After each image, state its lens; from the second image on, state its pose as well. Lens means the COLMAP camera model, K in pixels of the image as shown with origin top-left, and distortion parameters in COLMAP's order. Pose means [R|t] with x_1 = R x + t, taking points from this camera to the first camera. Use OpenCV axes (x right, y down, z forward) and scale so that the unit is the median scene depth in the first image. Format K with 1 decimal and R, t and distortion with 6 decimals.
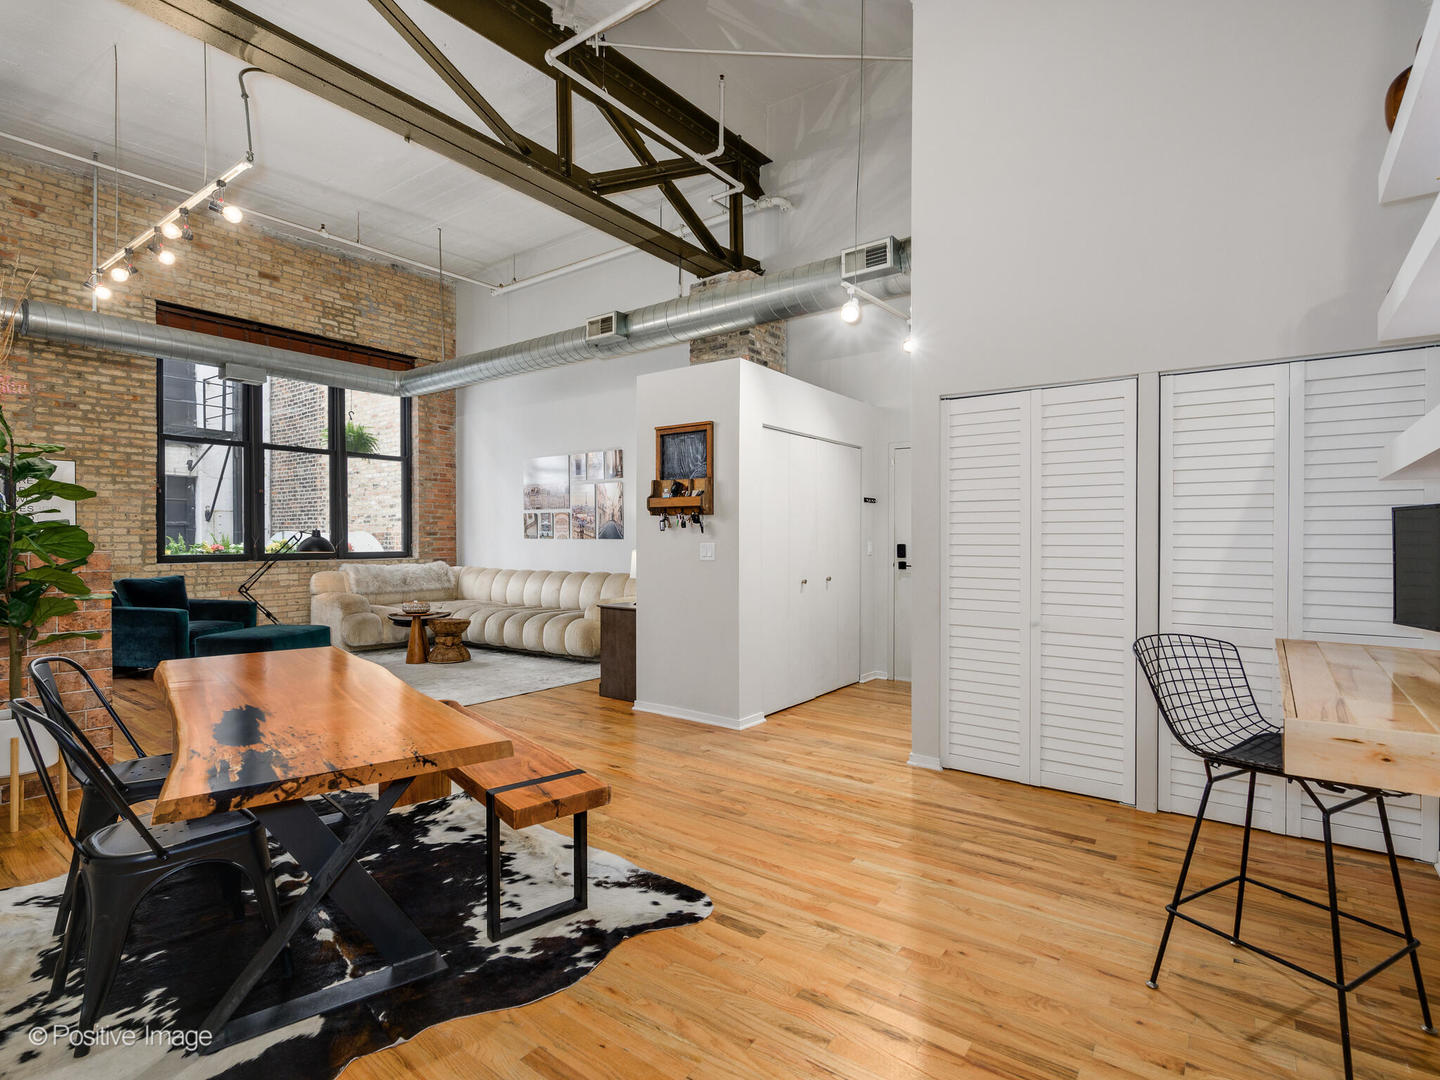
lens RADIAL K [[700.6, 0, 691.7], [0, 700.6, 543.1], [0, 0, 1]] dist [-0.003272, 0.001462]
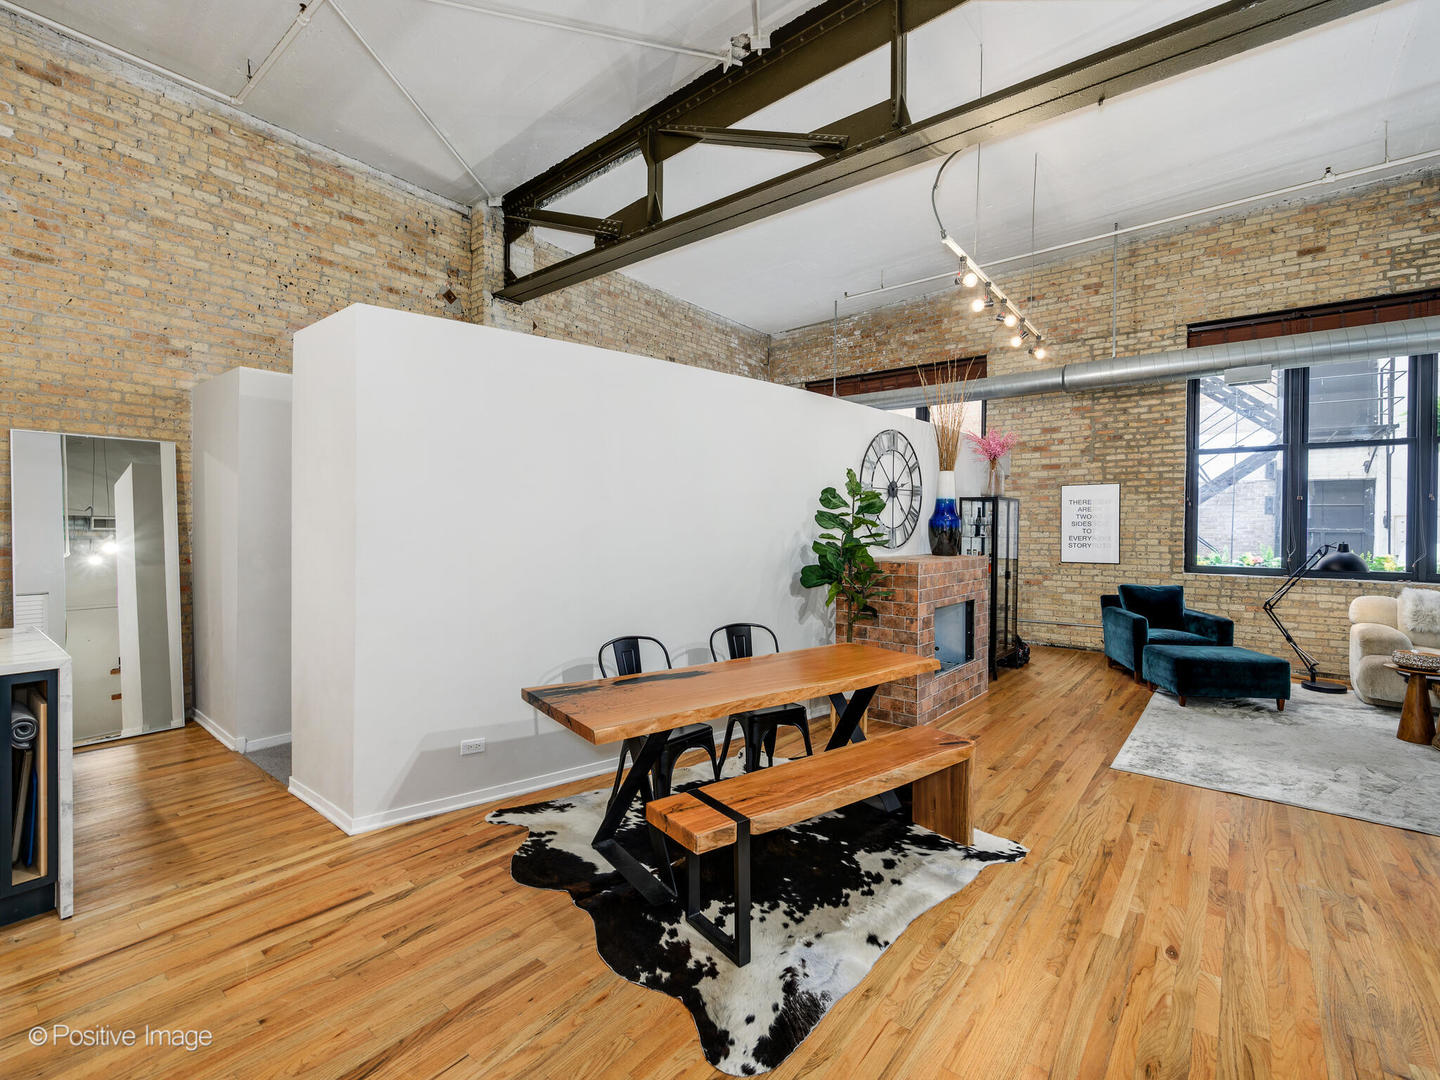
lens RADIAL K [[632.8, 0, 696.8], [0, 632.8, 543.6], [0, 0, 1]] dist [-0.009928, 0.001674]
pose [[0.004103, 0.016078, -0.999862, 0.206270], [-0.018241, 0.999706, 0.016000, -0.018206], [0.999825, 0.018173, 0.004395, 0.277724]]
